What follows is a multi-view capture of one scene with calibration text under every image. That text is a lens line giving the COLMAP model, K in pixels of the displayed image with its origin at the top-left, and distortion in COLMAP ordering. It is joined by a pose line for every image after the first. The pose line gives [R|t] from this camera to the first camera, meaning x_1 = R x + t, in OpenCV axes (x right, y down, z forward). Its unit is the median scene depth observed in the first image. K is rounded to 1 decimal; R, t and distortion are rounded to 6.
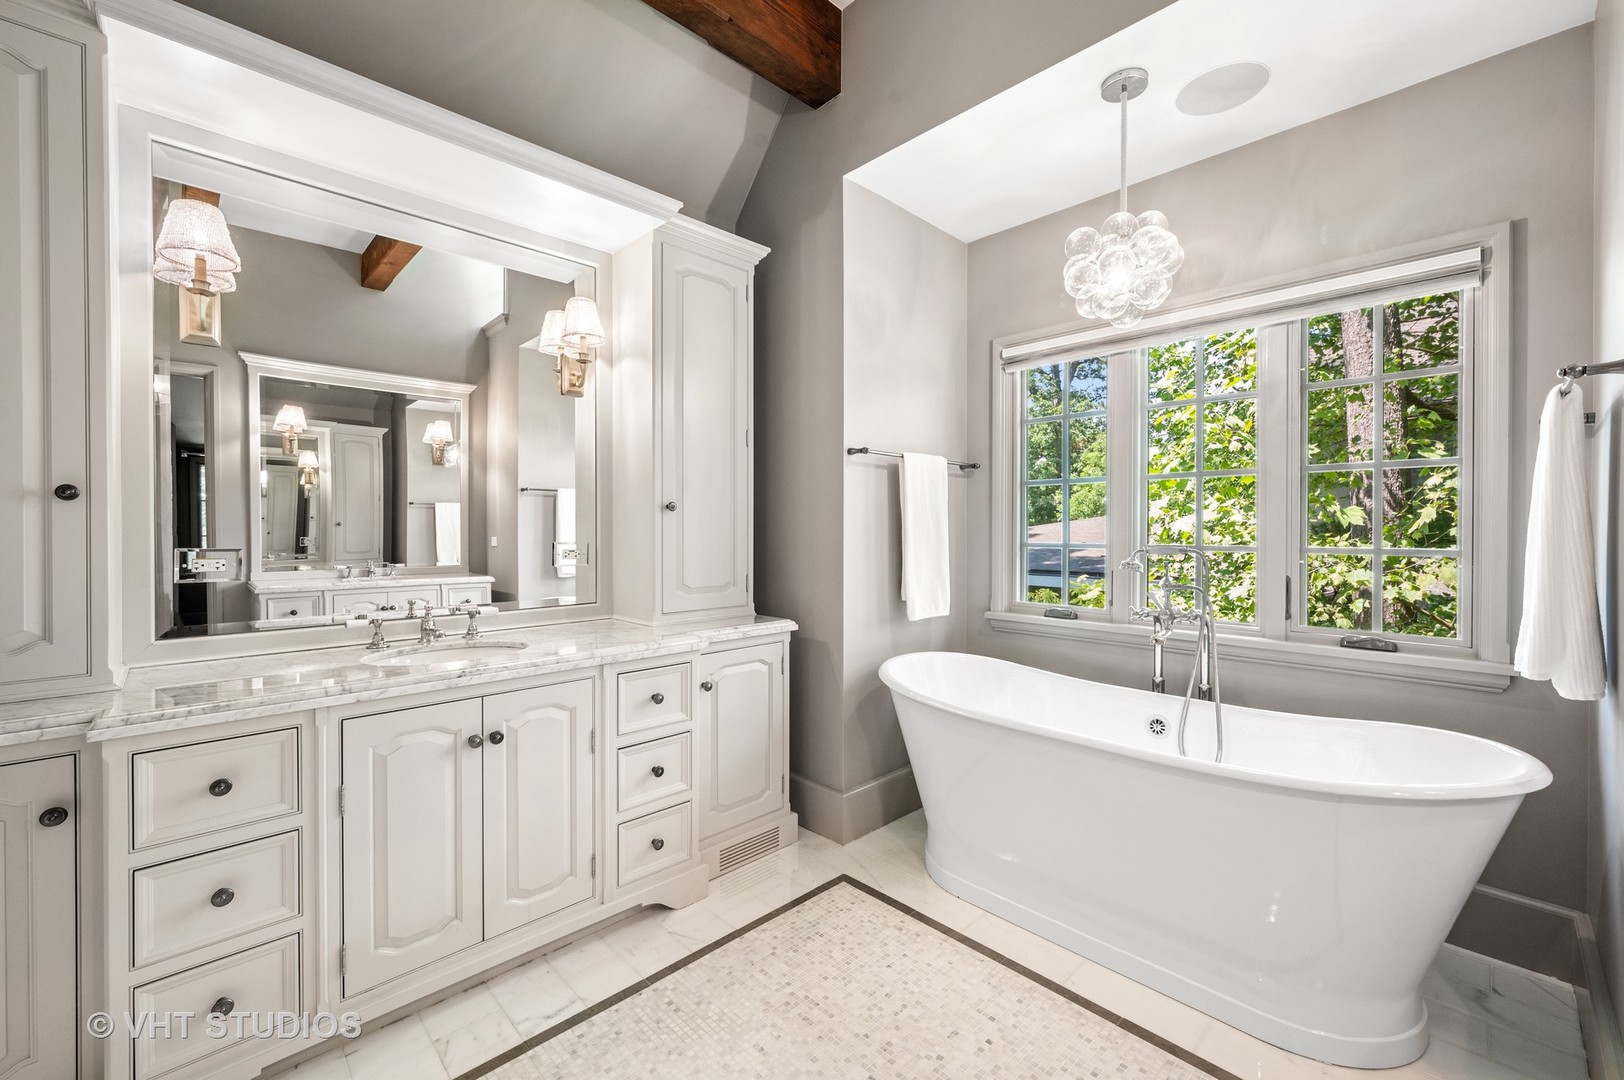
lens RADIAL K [[665.7, 0, 806.0], [0, 665.7, 531.7], [0, 0, 1]] dist [-0.001869, -0.000862]
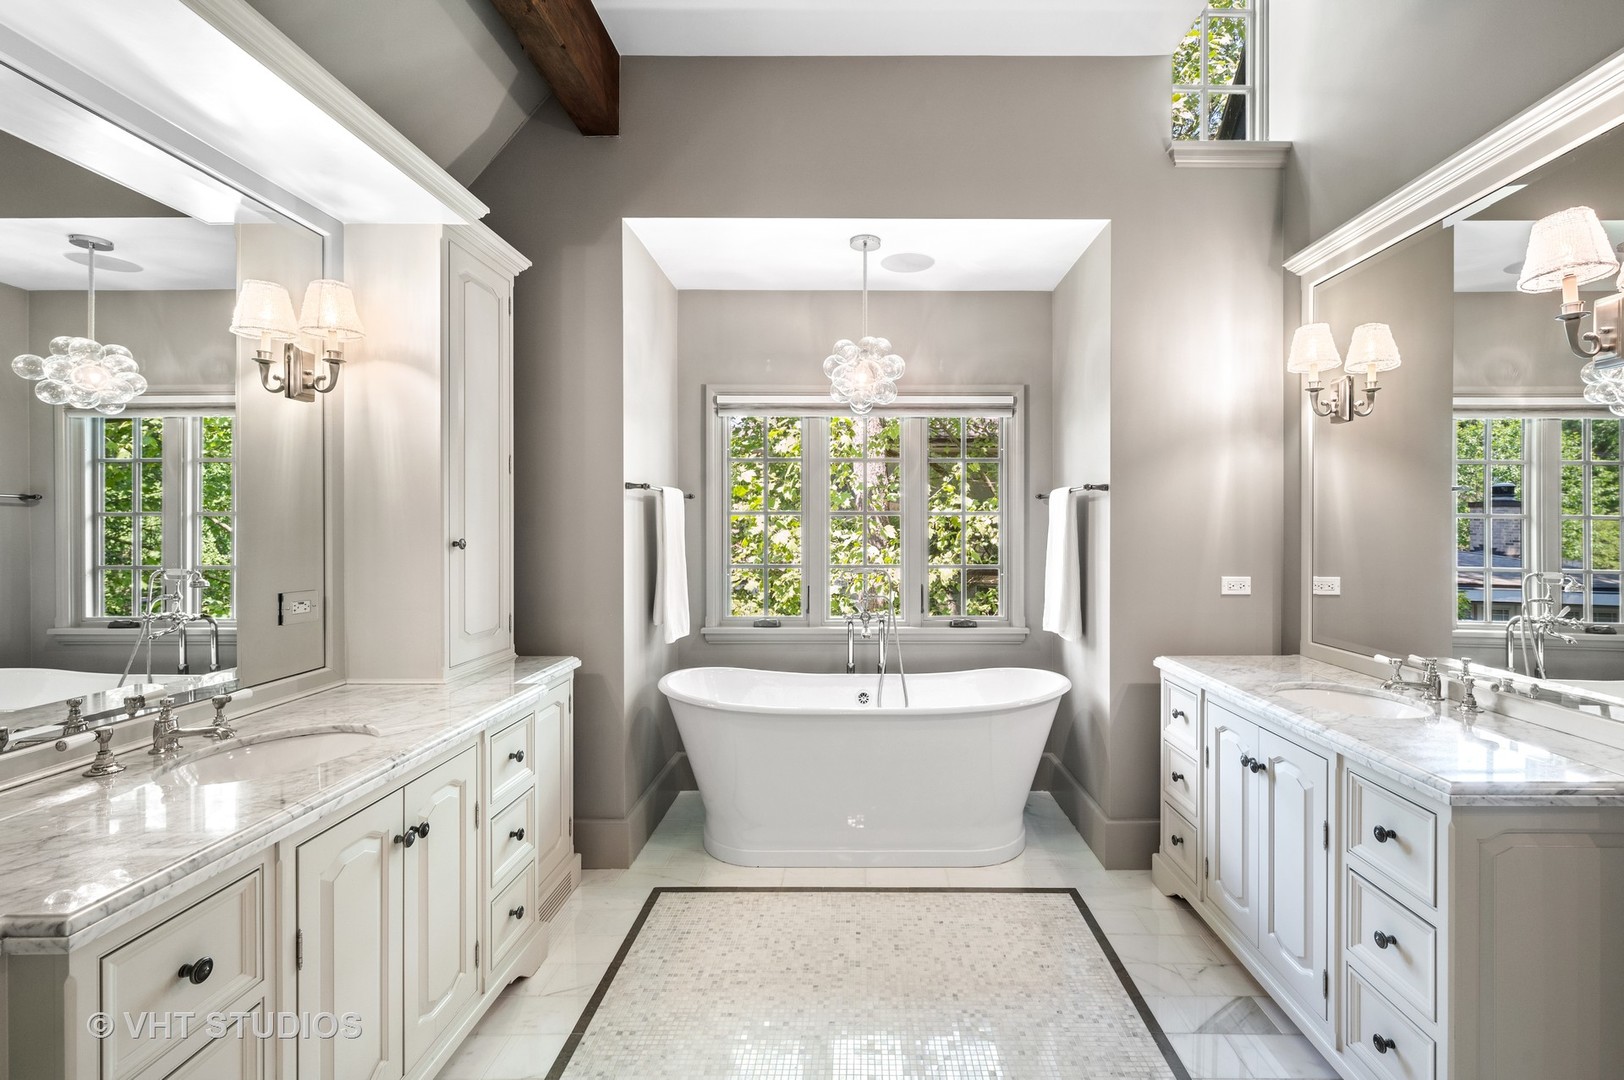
lens RADIAL K [[738.2, 0, 861.7], [0, 738.2, 526.3], [0, 0, 1]] dist [-0.012883, -0.000450]
pose [[0.682839, -0.000992, 0.730568, -0.546729], [0.004269, 0.999987, -0.002632, -0.056146], [-0.730556, 0.004916, 0.682835, -0.045252]]
